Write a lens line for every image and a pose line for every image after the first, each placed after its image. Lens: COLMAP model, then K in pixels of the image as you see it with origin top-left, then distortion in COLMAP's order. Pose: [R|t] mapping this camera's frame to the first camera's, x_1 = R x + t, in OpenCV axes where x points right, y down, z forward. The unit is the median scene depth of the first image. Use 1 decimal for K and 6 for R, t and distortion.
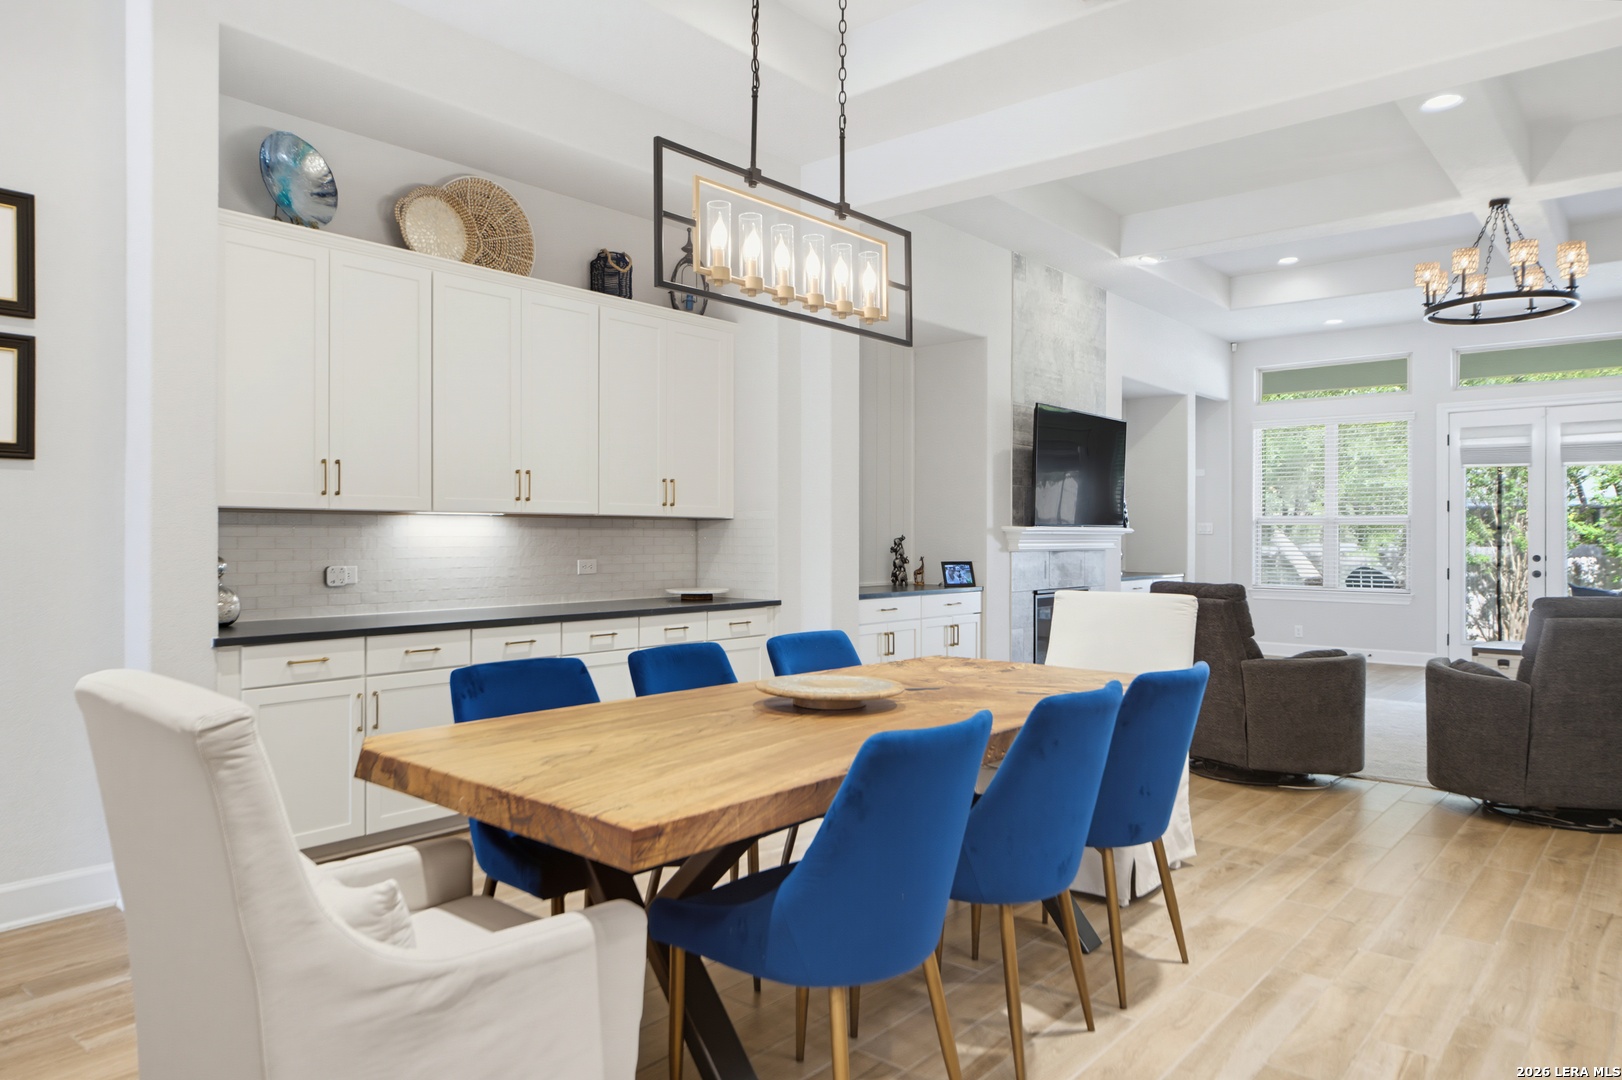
lens RADIAL K [[1052.9, 0, 801.7], [0, 1052.9, 535.4], [0, 0, 1]] dist [0.003493, 0.003252]
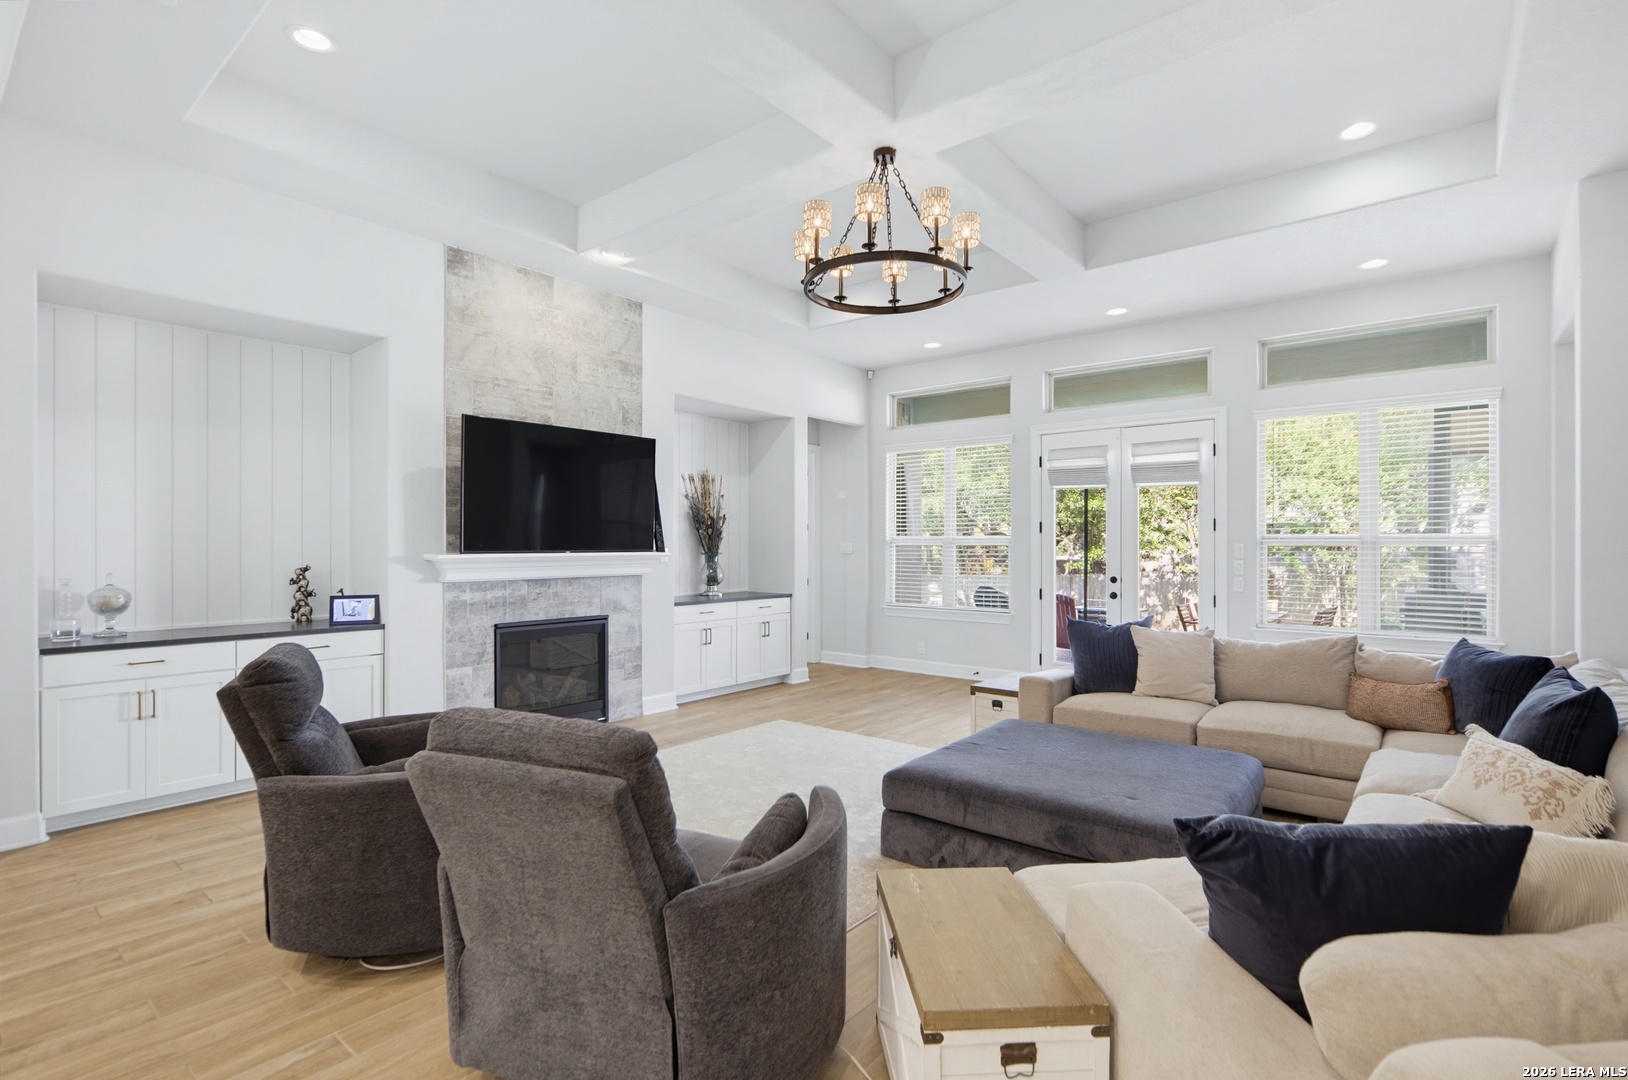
lens RADIAL K [[770.4, 0, 814.0], [0, 770.4, 544.9], [0, 0, 1]] dist [-0.012156, 0.000862]
pose [[0.999833, -0.003151, 0.018004, 0.455635], [0.003143, 0.999995, 0.000485, -0.014144], [-0.018005, -0.000428, 0.999838, 0.318232]]
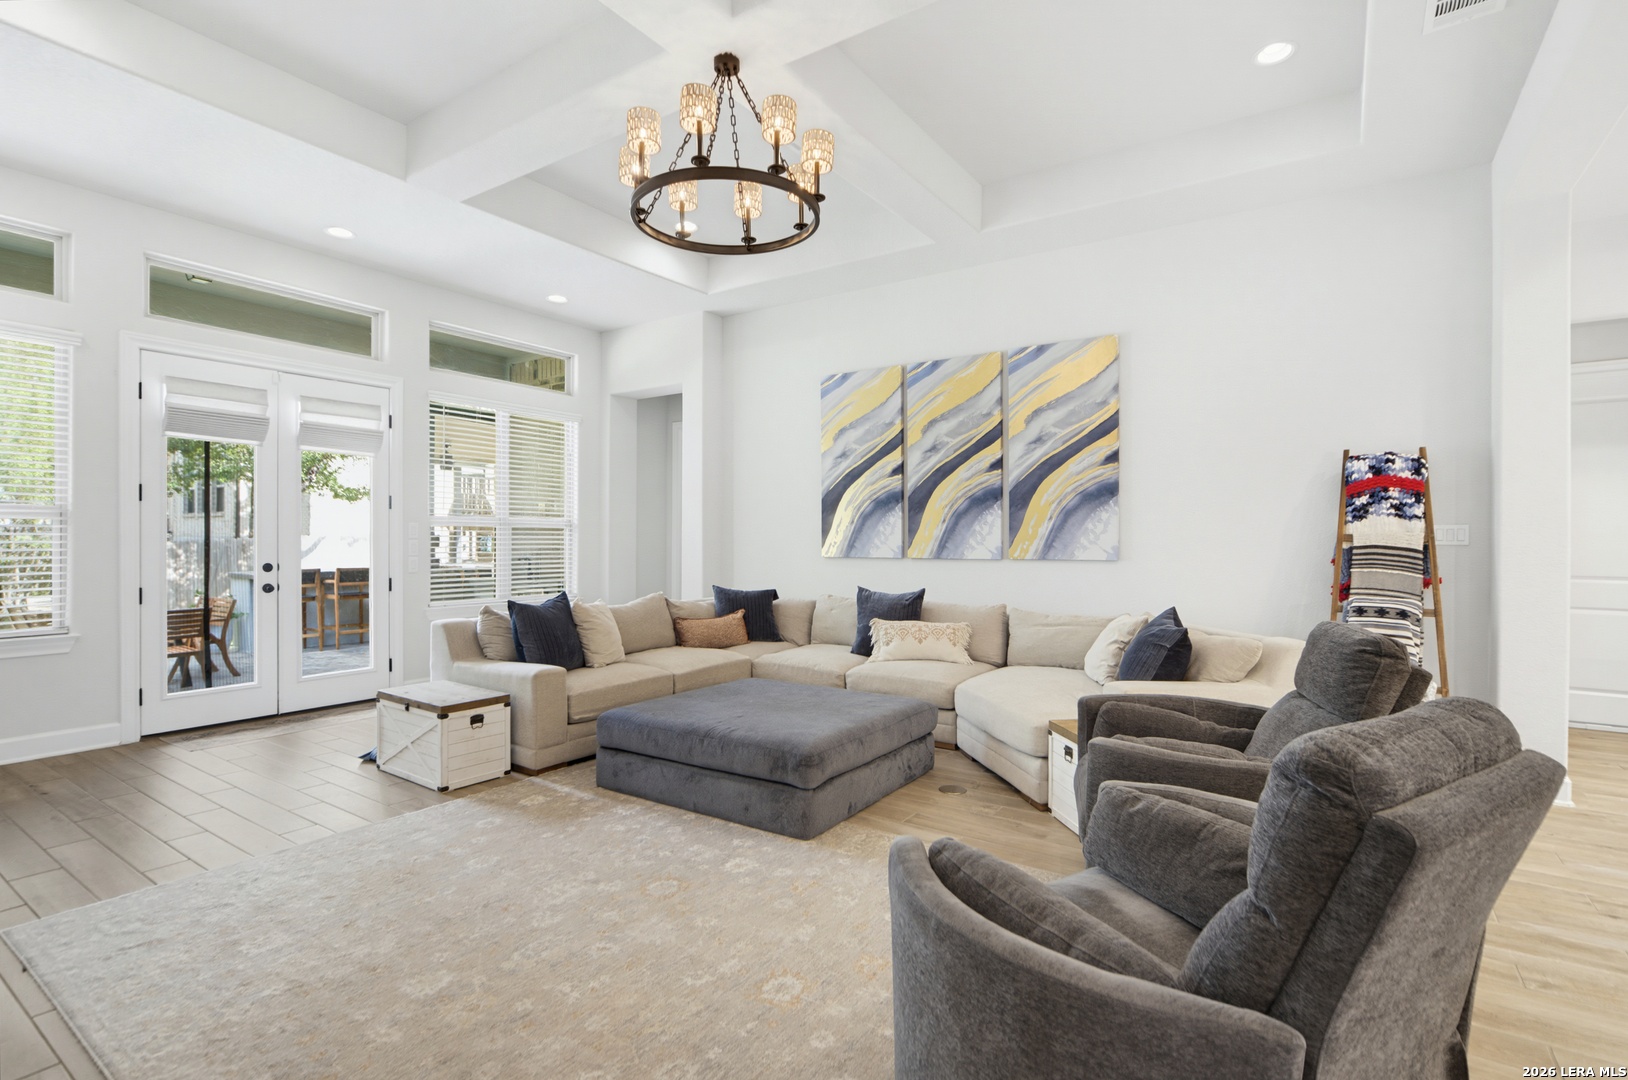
lens RADIAL K [[770.4, 0, 814.0], [0, 770.4, 544.9], [0, 0, 1]] dist [-0.012156, 0.000862]
pose [[-0.111429, -0.009766, 0.993724, 0.118256], [-0.004906, 0.999945, 0.009277, -0.001943], [-0.993760, -0.003842, -0.111470, 0.761866]]
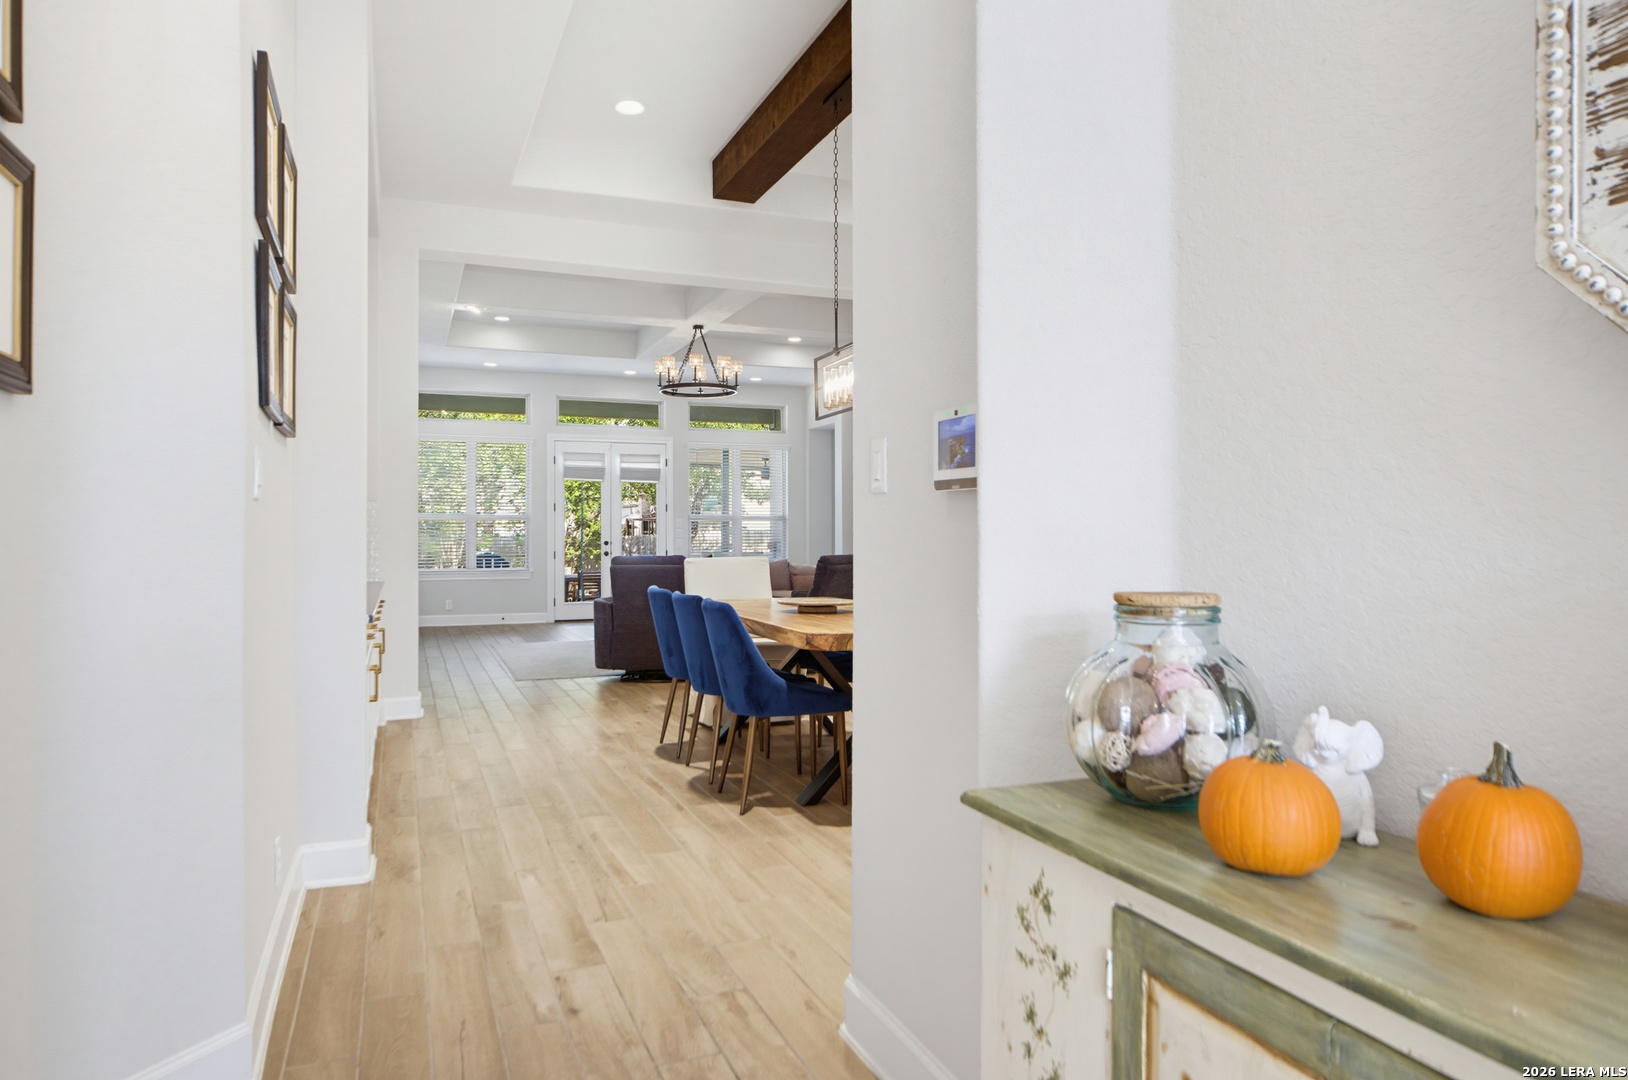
lens RADIAL K [[1056.8, 0, 804.6], [0, 1056.8, 535.3], [0, 0, 1]] dist [0.003493, 0.003252]
pose [[0.472428, -0.005083, 0.881355, -0.561309], [0.002800, 0.999987, 0.004266, 0.005753], [-0.881365, 0.000452, 0.472436, 0.048279]]
